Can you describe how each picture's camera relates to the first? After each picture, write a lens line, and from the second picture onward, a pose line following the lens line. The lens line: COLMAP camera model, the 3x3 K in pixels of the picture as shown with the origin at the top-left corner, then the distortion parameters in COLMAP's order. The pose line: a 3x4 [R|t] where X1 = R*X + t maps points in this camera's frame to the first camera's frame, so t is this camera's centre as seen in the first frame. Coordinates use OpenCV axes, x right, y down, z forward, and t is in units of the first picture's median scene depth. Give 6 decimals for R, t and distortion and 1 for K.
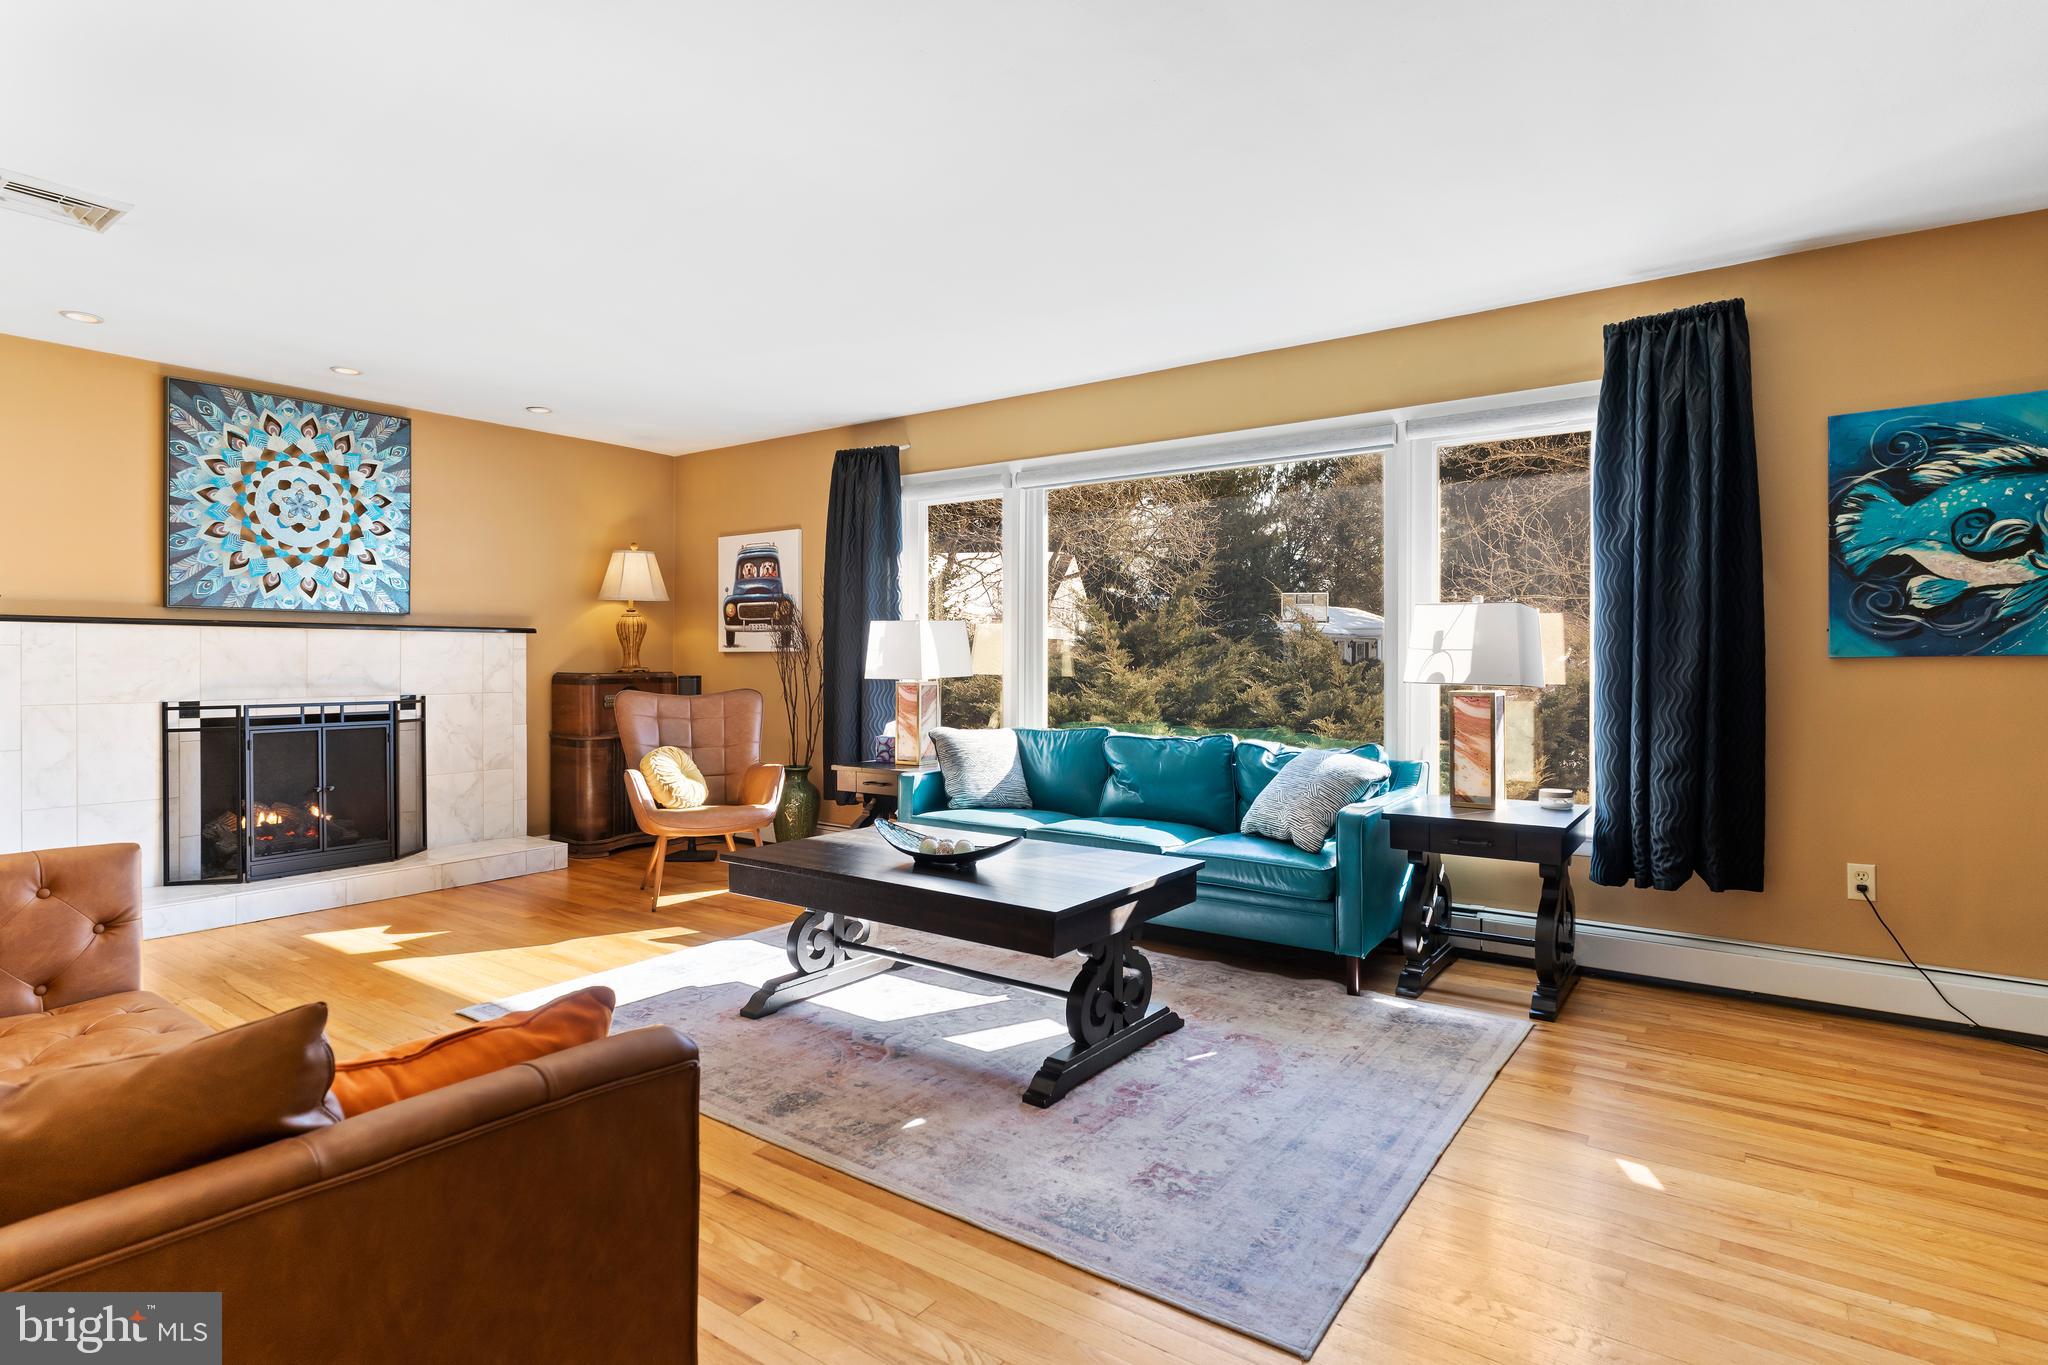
lens RADIAL K [[1051.8, 0, 1015.2], [0, 1051.8, 659.4], [0, 0, 1]] dist [-0.003534, 0.000136]
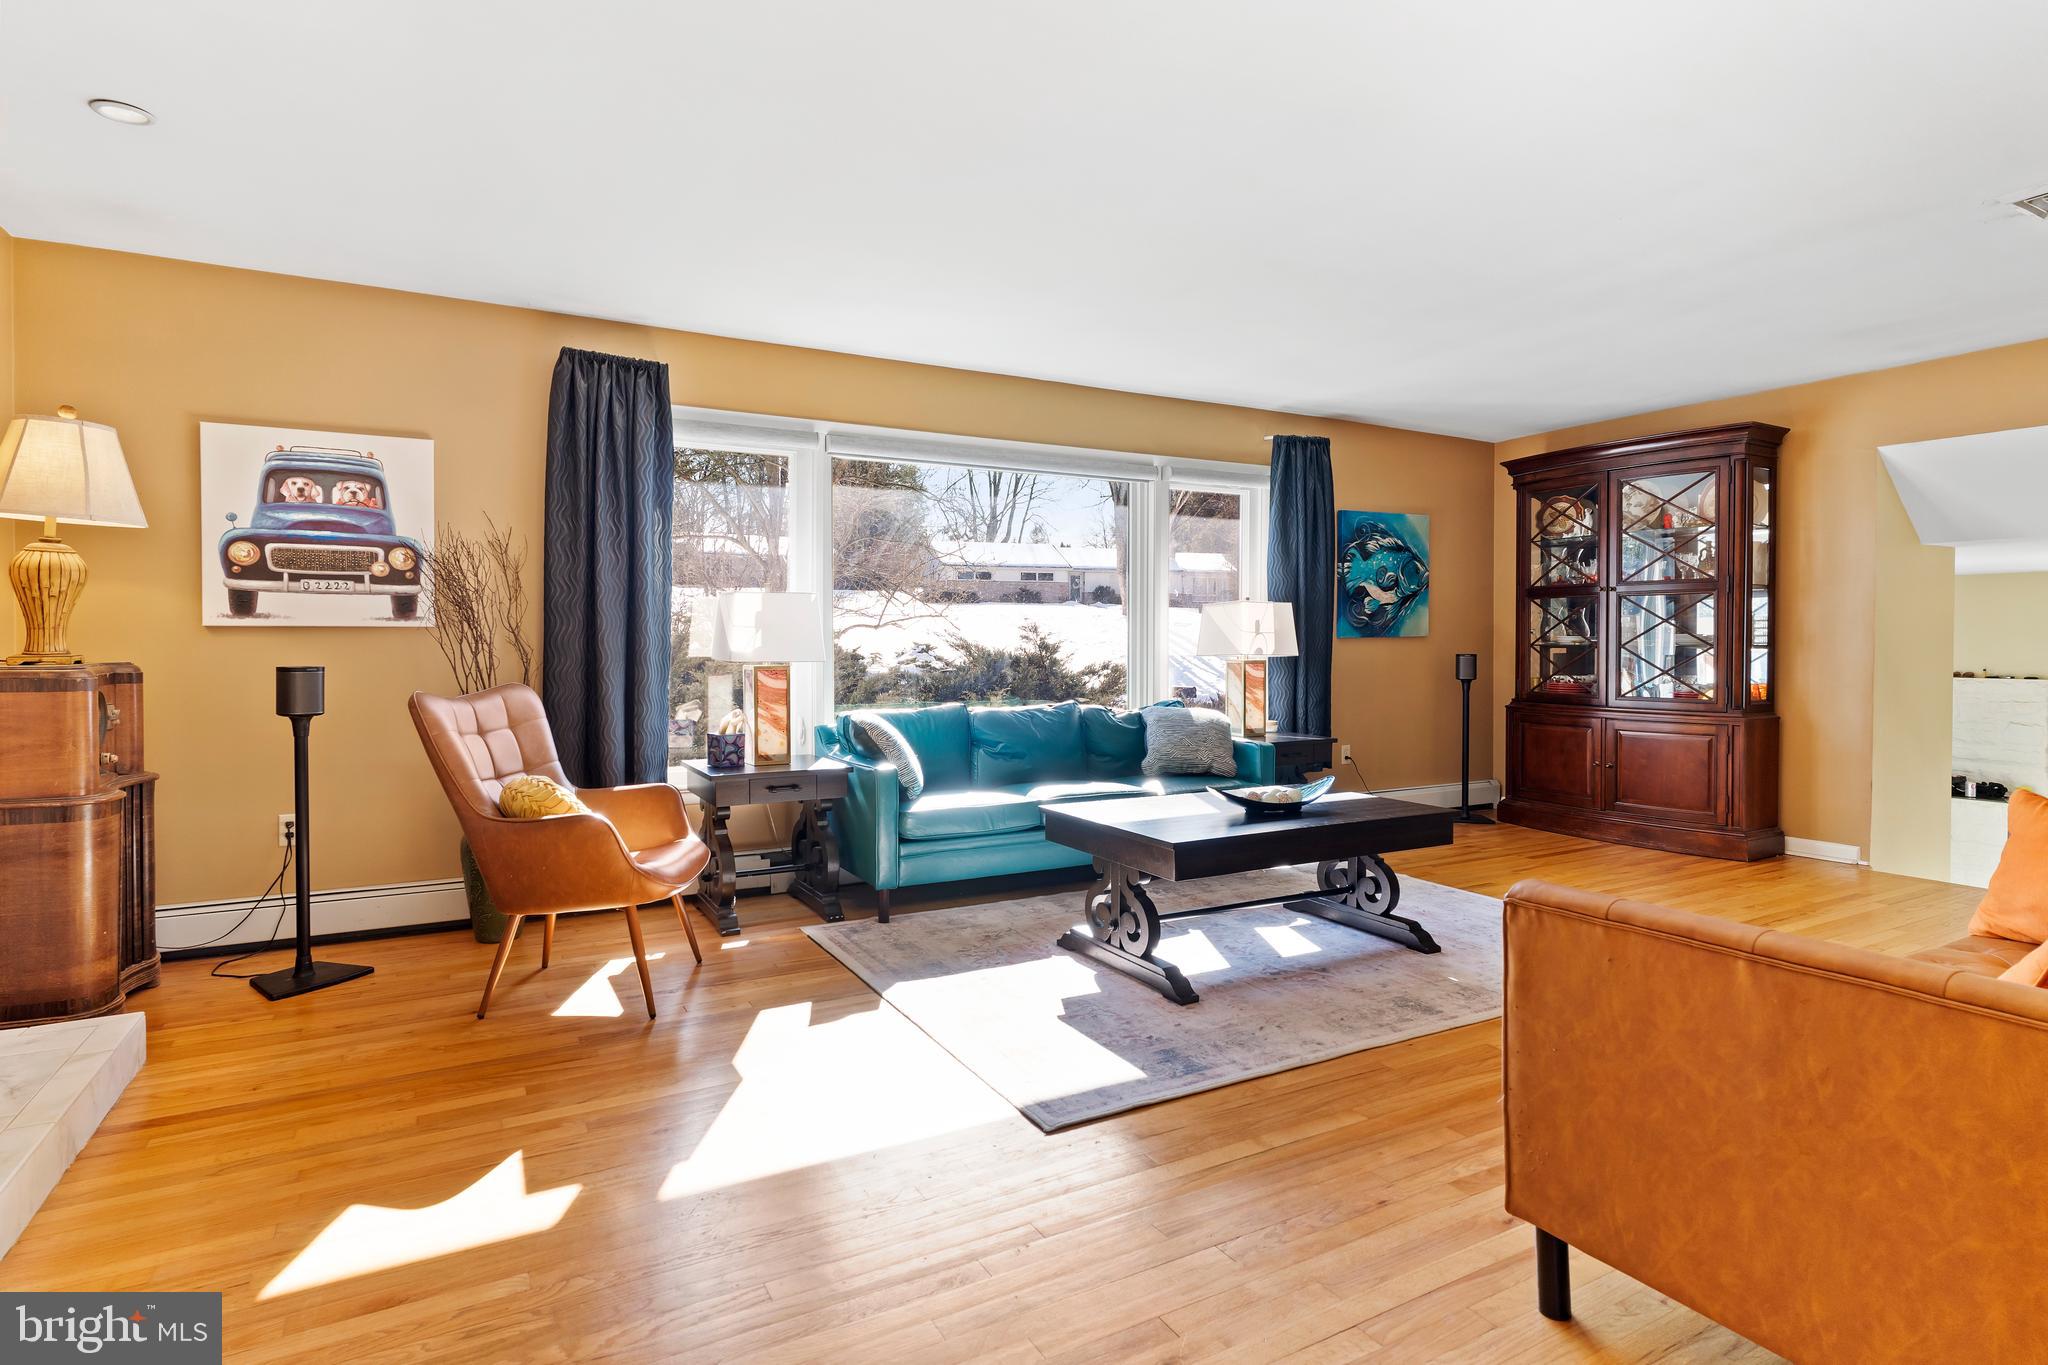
lens RADIAL K [[1051.8, 0, 1015.2], [0, 1051.8, 659.4], [0, 0, 1]] dist [-0.003534, 0.000136]
pose [[0.428985, -0.015689, 0.903176, -0.787362], [0.001419, 0.999860, 0.016694, 0.002812], [-0.903311, -0.005880, 0.428947, 0.477129]]
